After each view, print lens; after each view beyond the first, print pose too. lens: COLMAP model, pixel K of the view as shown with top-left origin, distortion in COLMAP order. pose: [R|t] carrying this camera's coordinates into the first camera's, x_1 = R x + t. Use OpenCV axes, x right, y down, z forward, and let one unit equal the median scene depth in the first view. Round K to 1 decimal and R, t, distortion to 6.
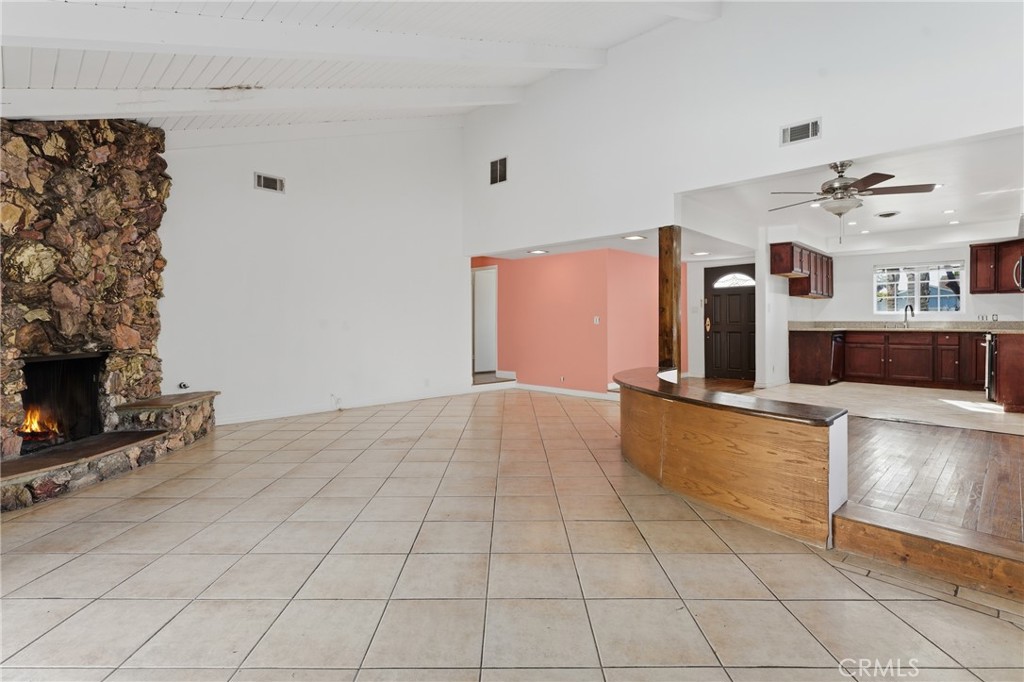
lens RADIAL K [[491.5, 0, 509.3], [0, 491.5, 322.1], [0, 0, 1]] dist [-0.001926, 0.001547]
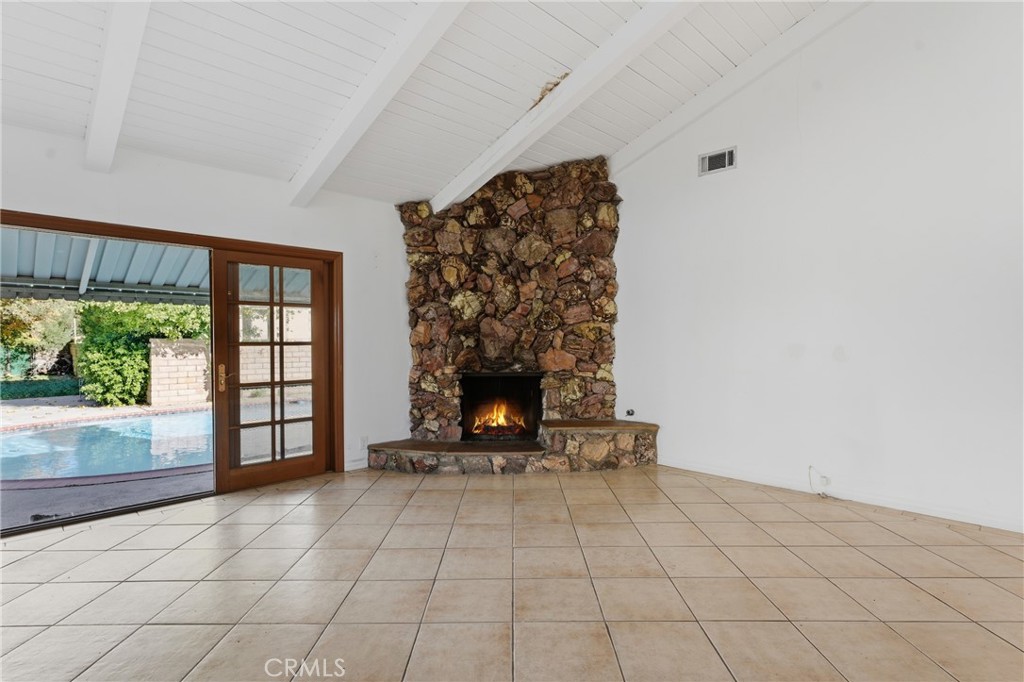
lens RADIAL K [[518.4, 0, 514.8], [0, 518.4, 344.6], [0, 0, 1]] dist [0.006173, 0.000598]
pose [[0.008986, 0.015371, -0.999841, 0.448376], [0.007371, 0.999854, 0.015438, -0.027268], [0.999932, -0.007508, 0.008871, 0.996345]]
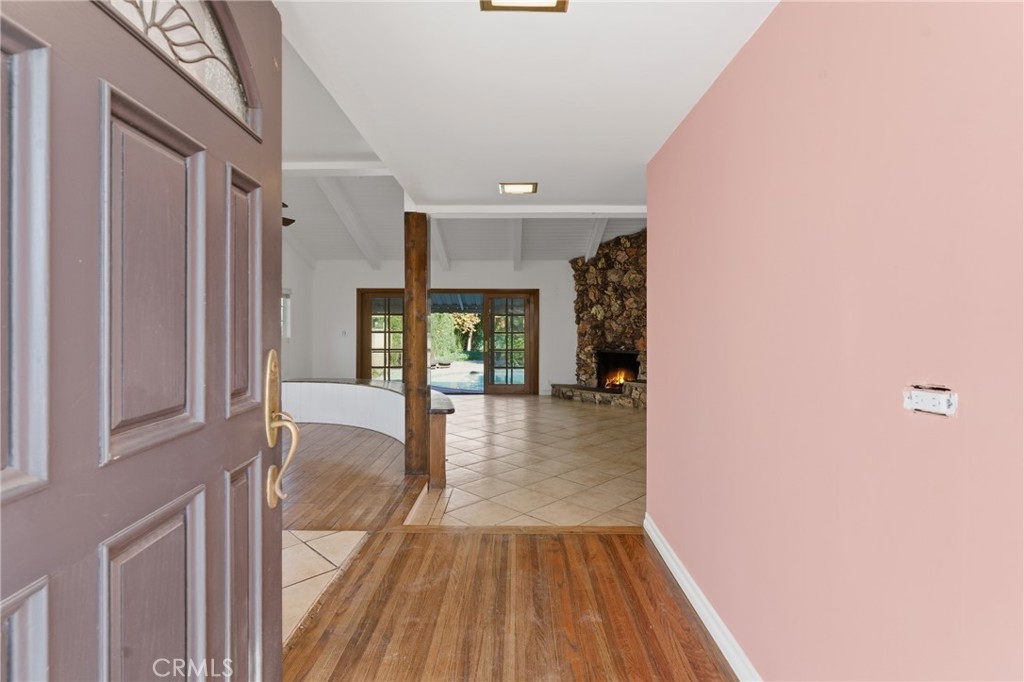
lens RADIAL K [[491.5, 0, 522.1], [0, 491.5, 333.0], [0, 0, 1]] dist [-0.001926, 0.001547]
pose [[-0.692331, 0.012422, -0.721474, 0.997615], [0.003403, 0.999897, 0.013950, -0.046464], [0.721572, 0.007202, -0.692301, 2.185567]]
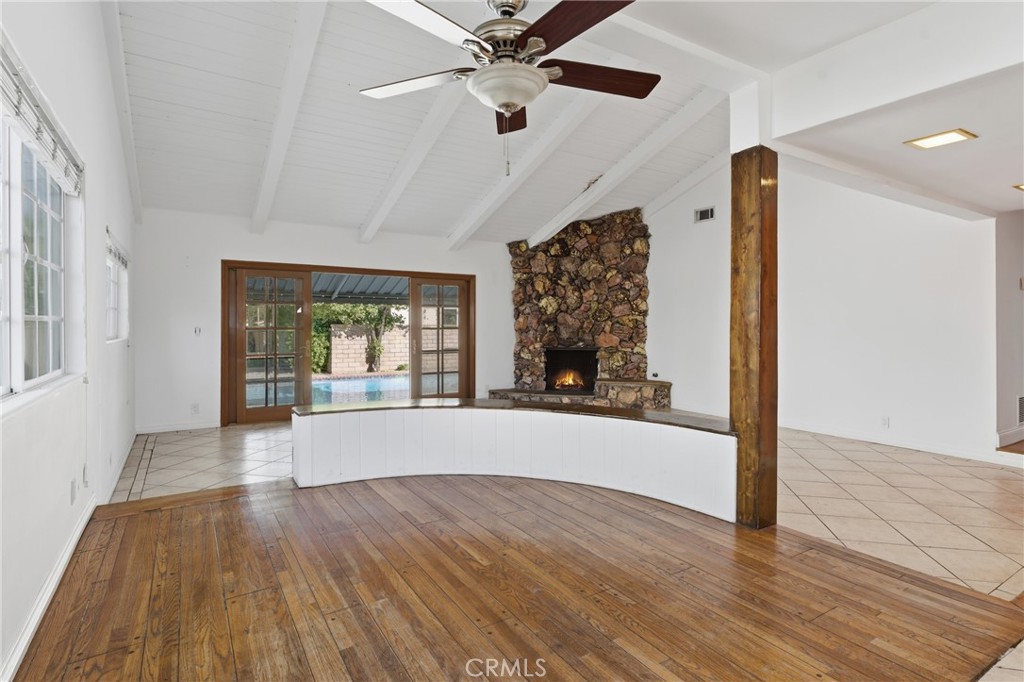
lens RADIAL K [[518.4, 0, 511.9], [0, 518.4, 332.8], [0, 0, 1]] dist [0.006173, 0.000598]
pose [[-0.207868, 0.018380, -0.977984, 1.213545], [0.003833, 0.999831, 0.017976, -0.034066], [0.978149, -0.000012, -0.207904, 1.174491]]
